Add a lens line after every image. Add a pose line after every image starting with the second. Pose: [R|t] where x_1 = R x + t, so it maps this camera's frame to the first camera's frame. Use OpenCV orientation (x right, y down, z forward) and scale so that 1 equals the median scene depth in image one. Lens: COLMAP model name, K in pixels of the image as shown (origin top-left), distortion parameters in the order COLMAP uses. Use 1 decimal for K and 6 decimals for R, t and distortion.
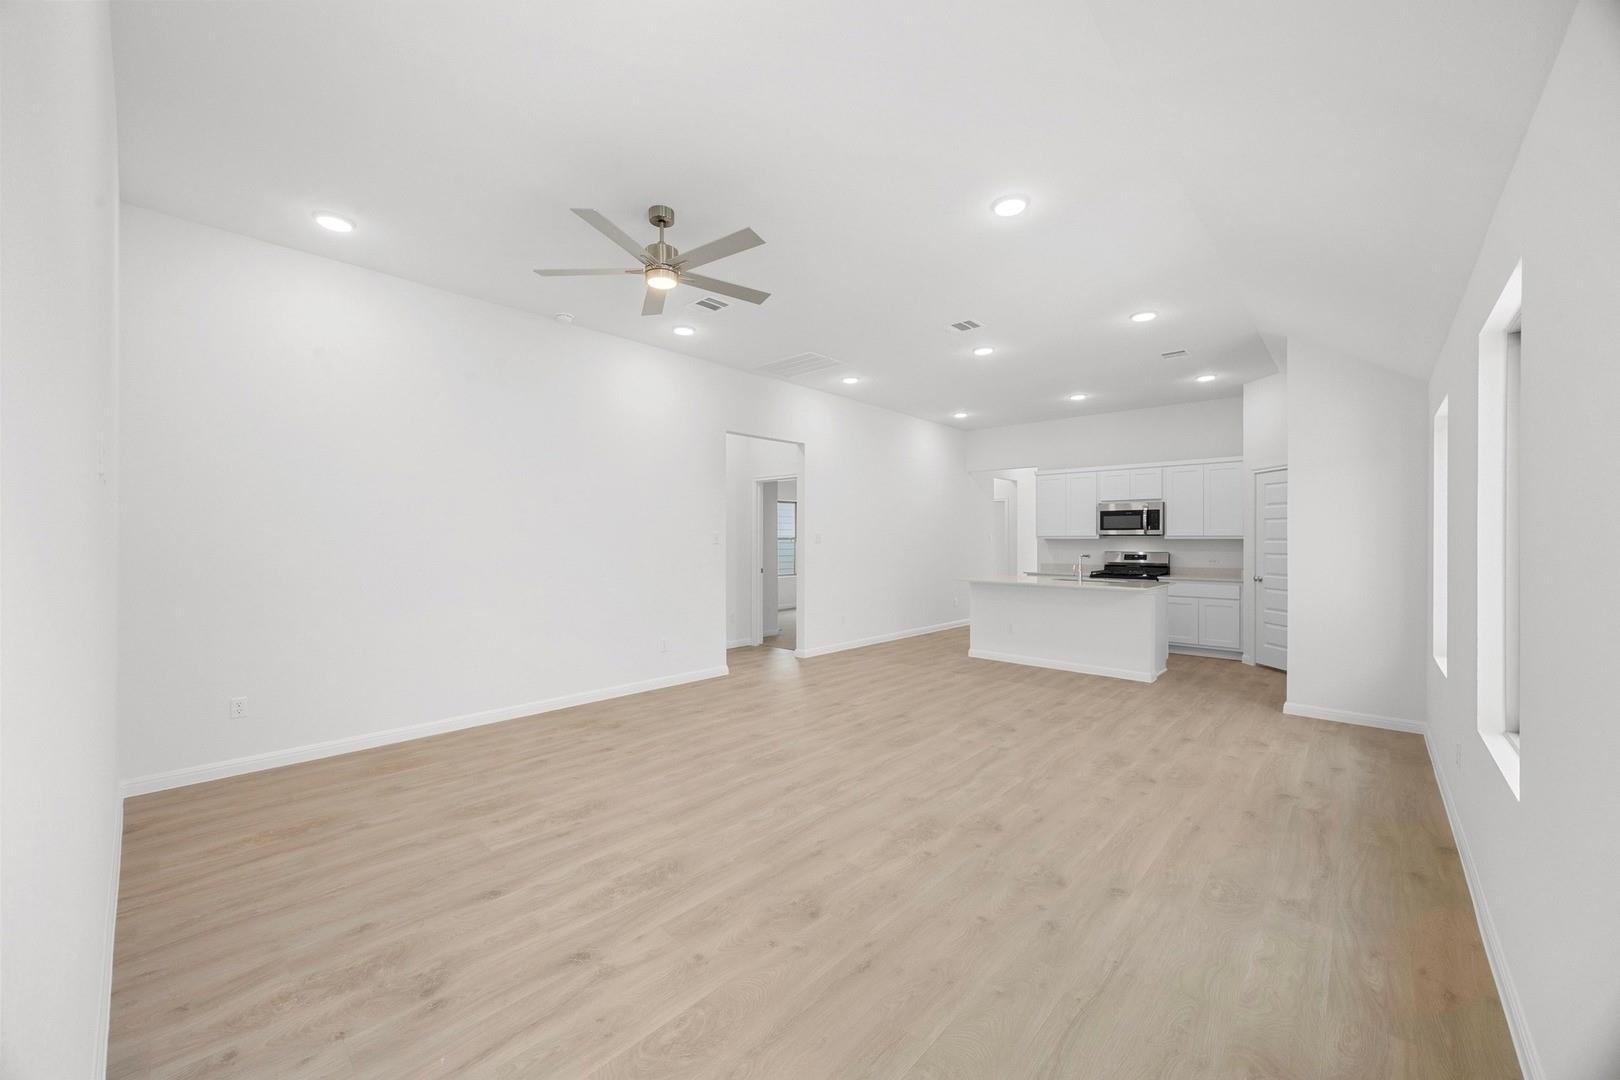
lens RADIAL K [[610.9, 0, 806.5], [0, 610.9, 534.6], [0, 0, 1]] dist [-0.001004, -0.000293]
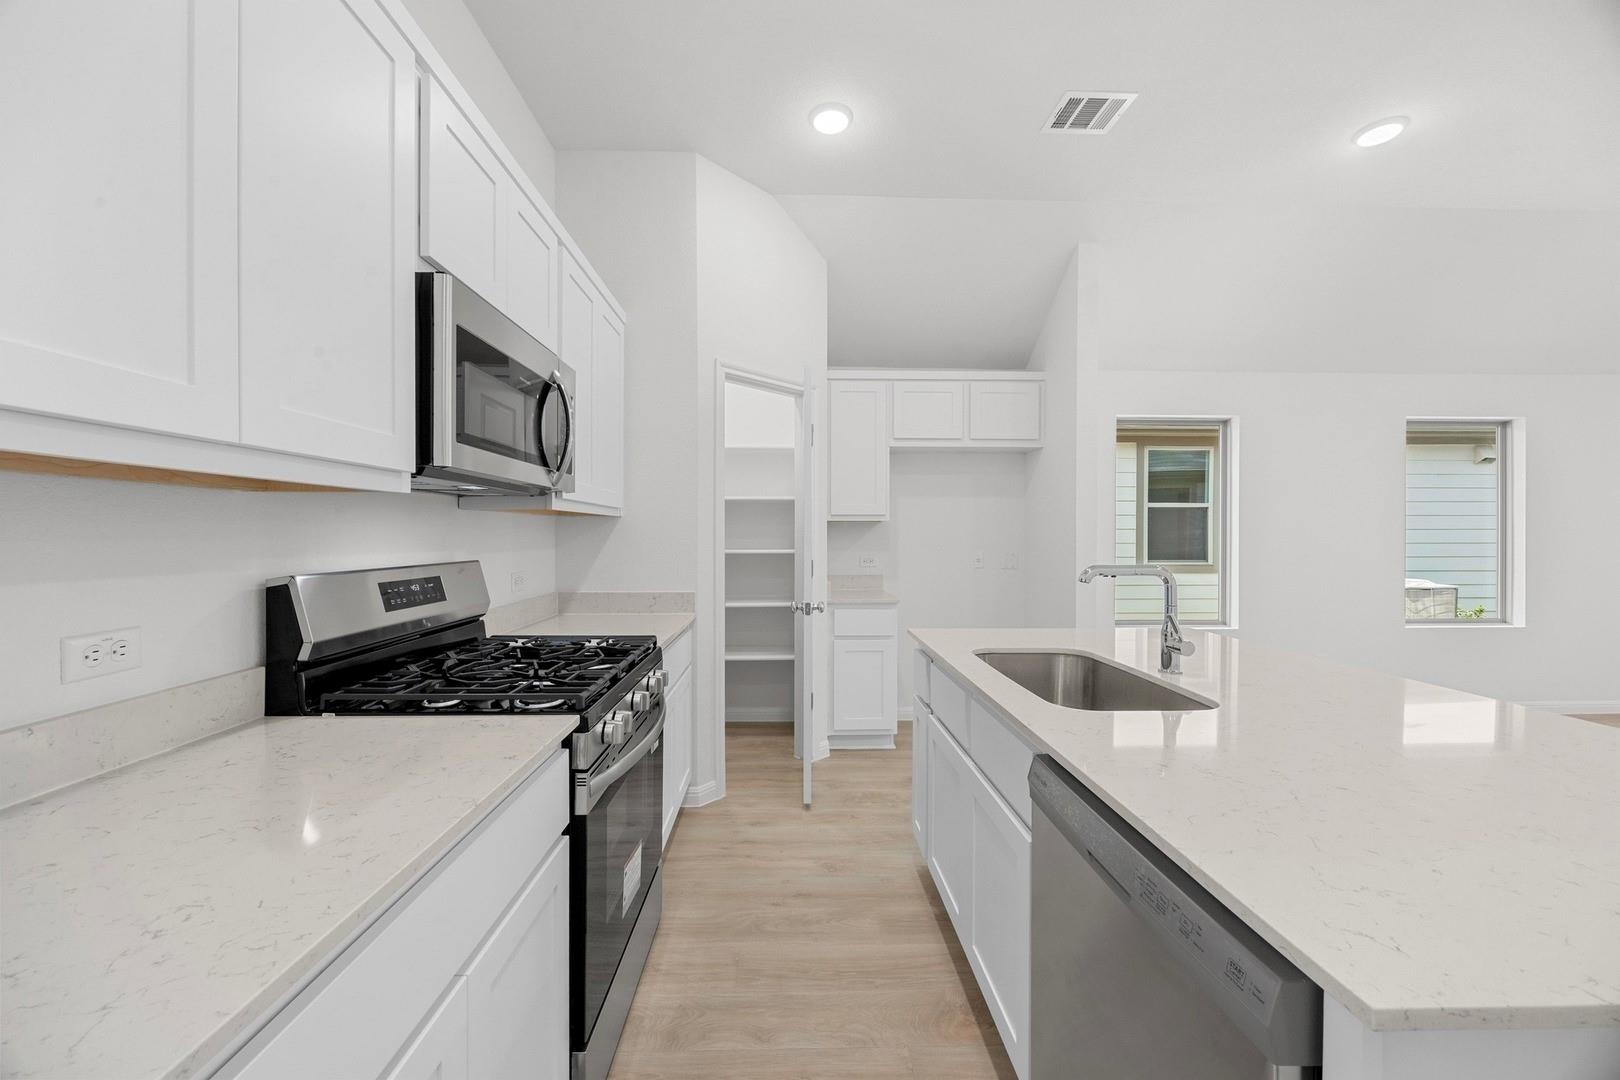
lens RADIAL K [[610.9, 0, 821.3], [0, 610.9, 549.7], [0, 0, 1]] dist [-0.001004, -0.000293]
pose [[-0.698626, -0.020257, 0.715201, 0.603597], [-0.010183, 0.999779, 0.018370, 0.035623], [-0.715415, 0.005551, -0.698678, 2.123831]]
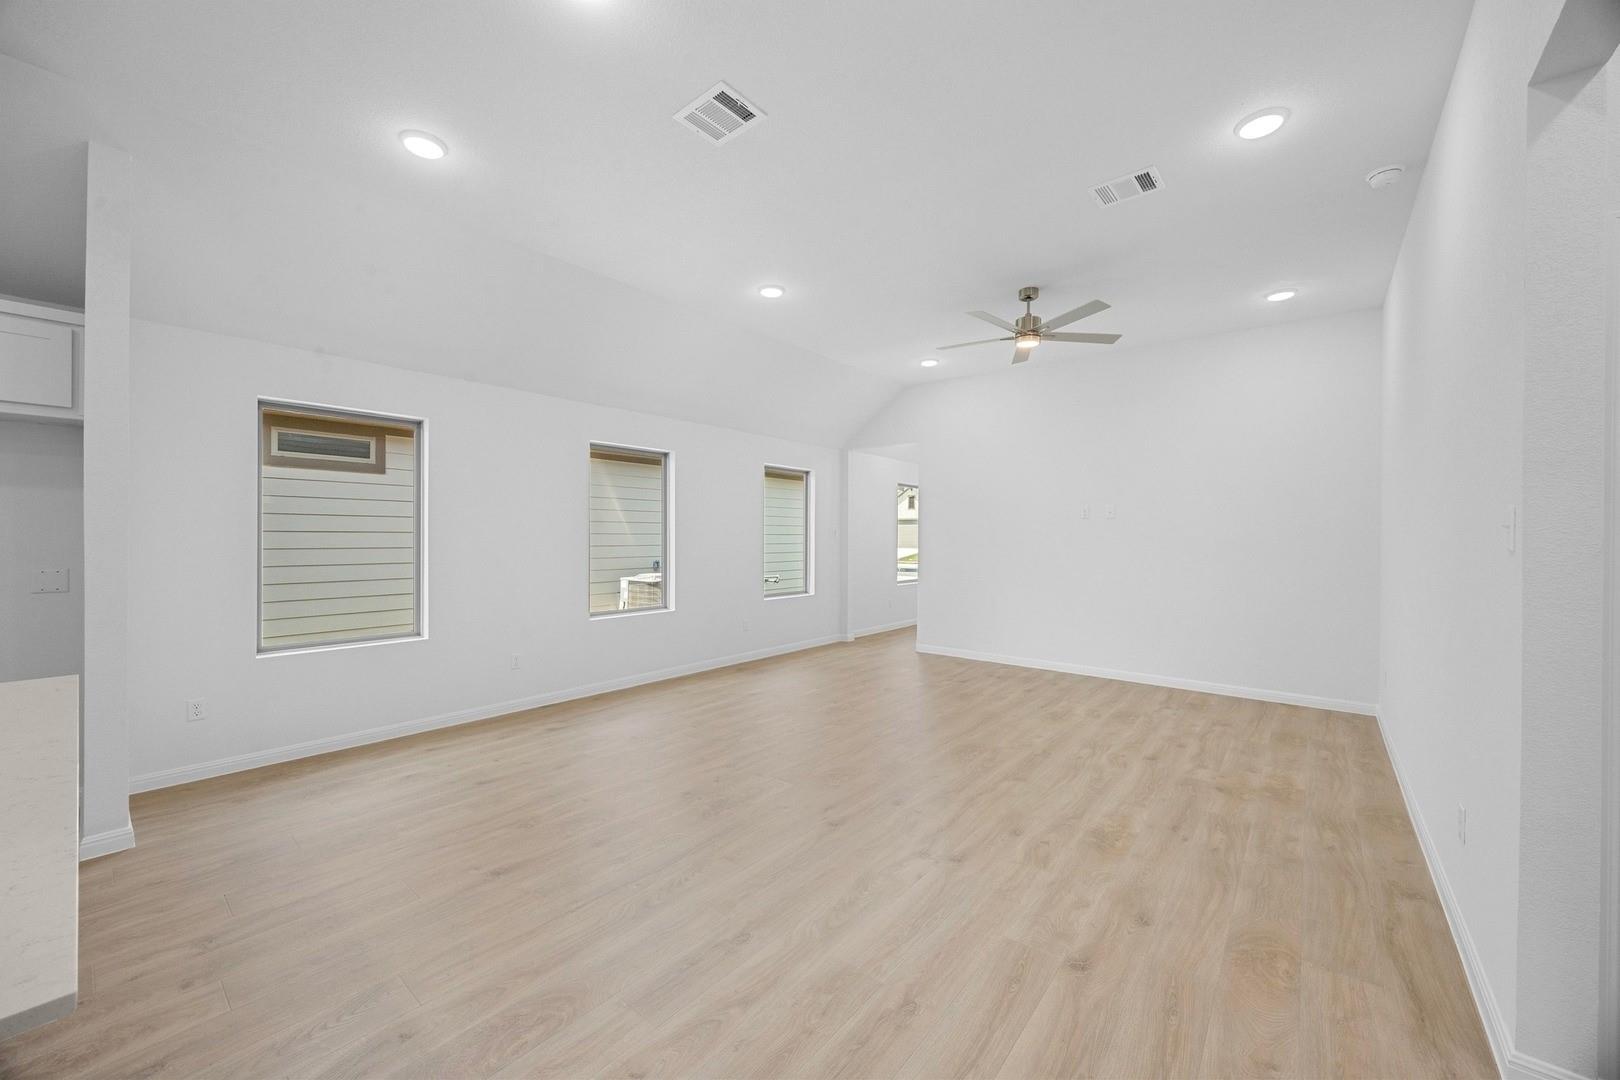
lens RADIAL K [[610.9, 0, 809.2], [0, 610.9, 542.8], [0, 0, 1]] dist [-0.001004, -0.000293]
pose [[-0.998501, -0.007636, -0.054193, 0.255372], [-0.007684, 0.999970, 0.000677, 0.020817], [0.054186, 0.001092, -0.998530, 1.899987]]
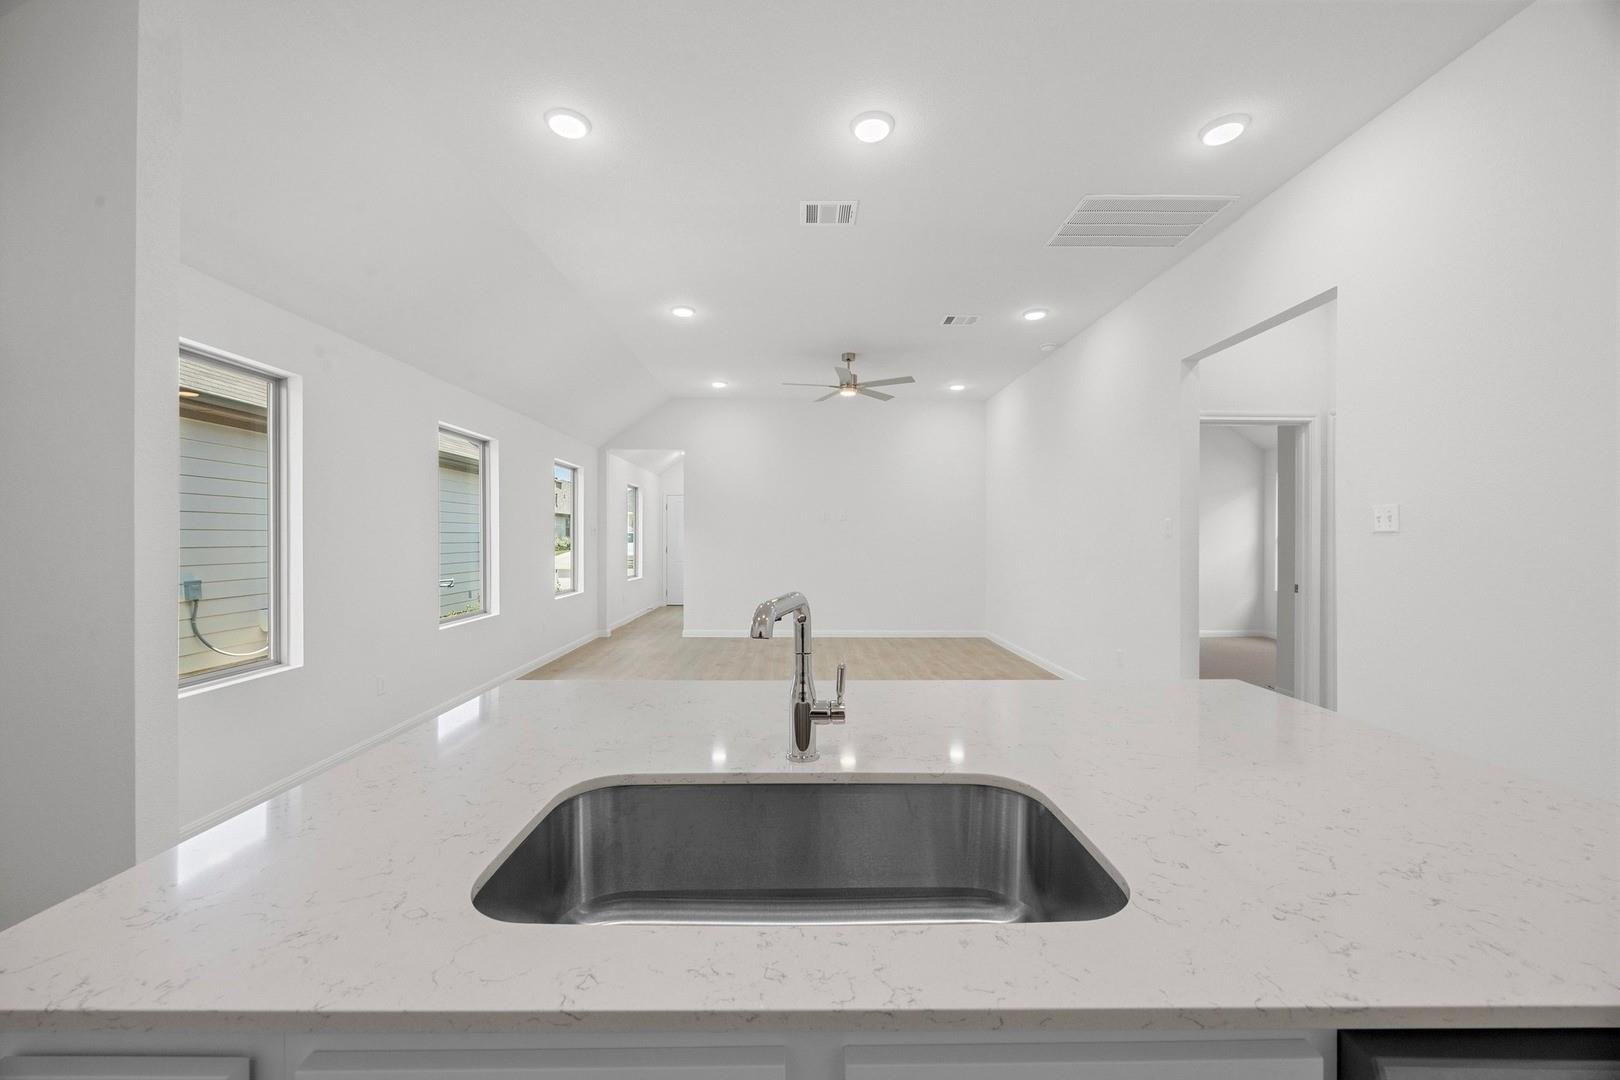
lens RADIAL K [[610.9, 0, 803.8], [0, 610.9, 536.6], [0, 0, 1]] dist [-0.001004, -0.000293]
pose [[-0.725874, -0.005523, -0.687805, 0.923785], [0.002591, 0.999939, -0.010765, 0.033593], [0.687822, -0.009596, -0.725816, 1.845751]]
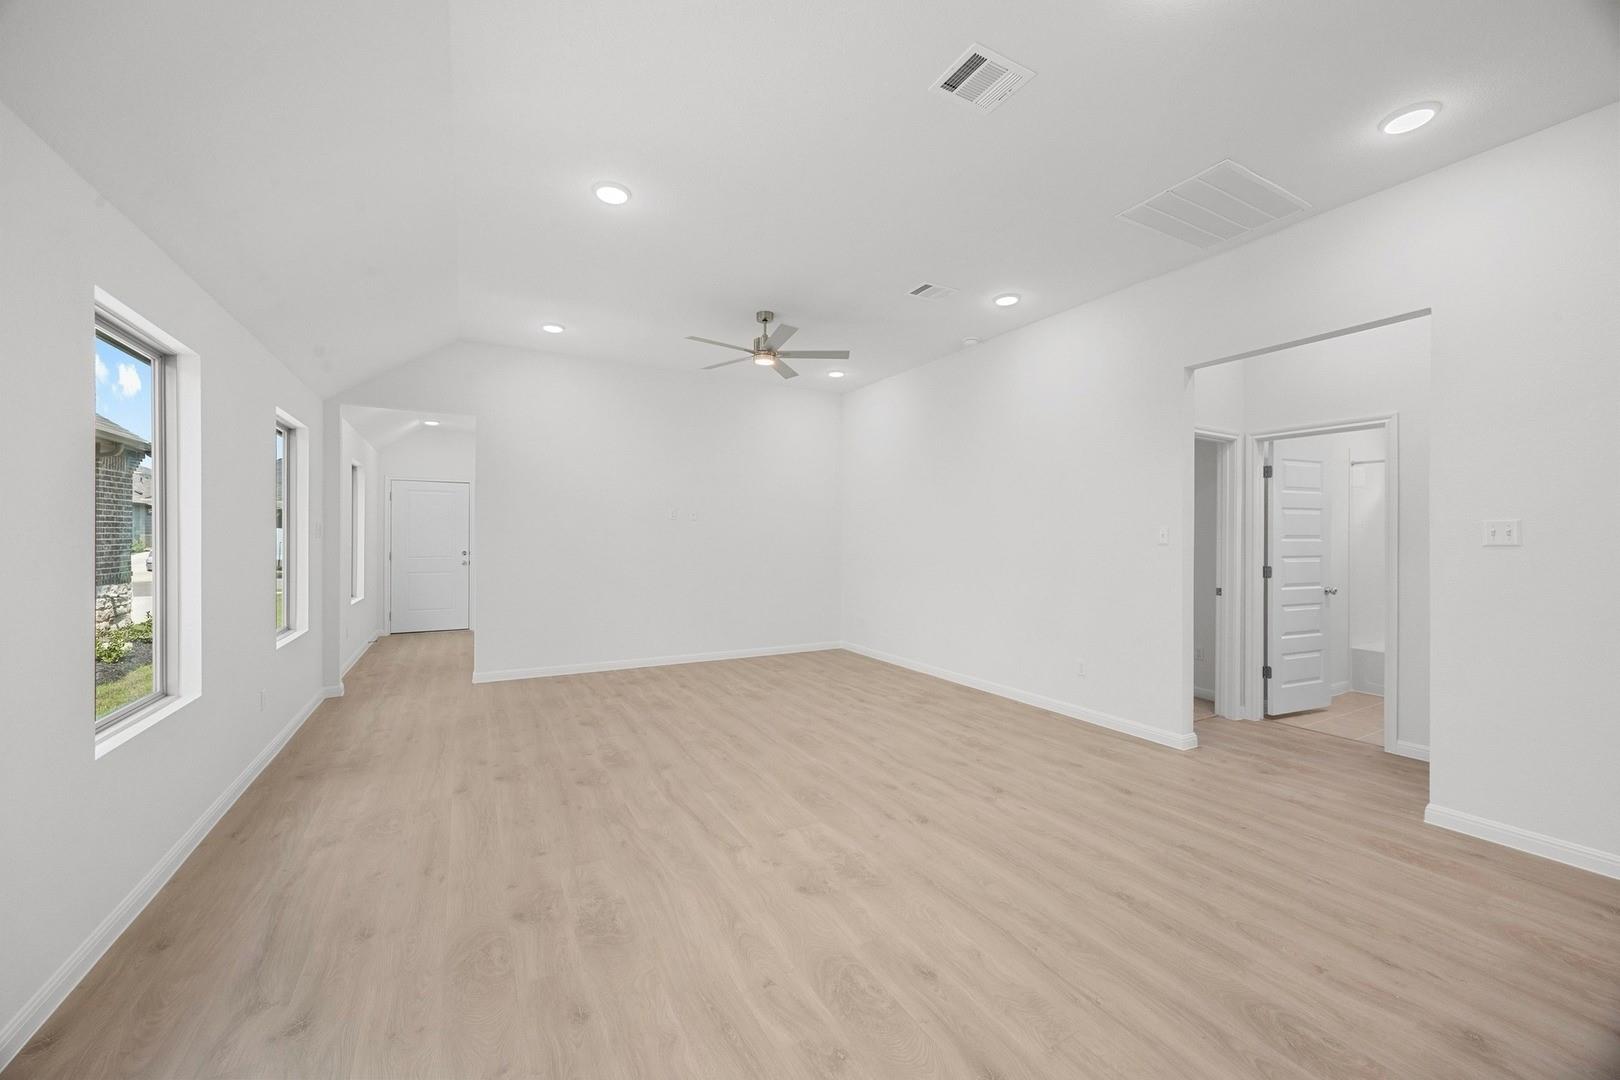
lens RADIAL K [[610.9, 0, 800.8], [0, 610.9, 545.3], [0, 0, 1]] dist [-0.001004, -0.000293]
pose [[-0.320669, 0.008611, -0.947152, 0.924219], [0.004087, 0.999962, 0.007708, 0.014439], [0.947182, -0.001400, -0.320692, 1.280682]]
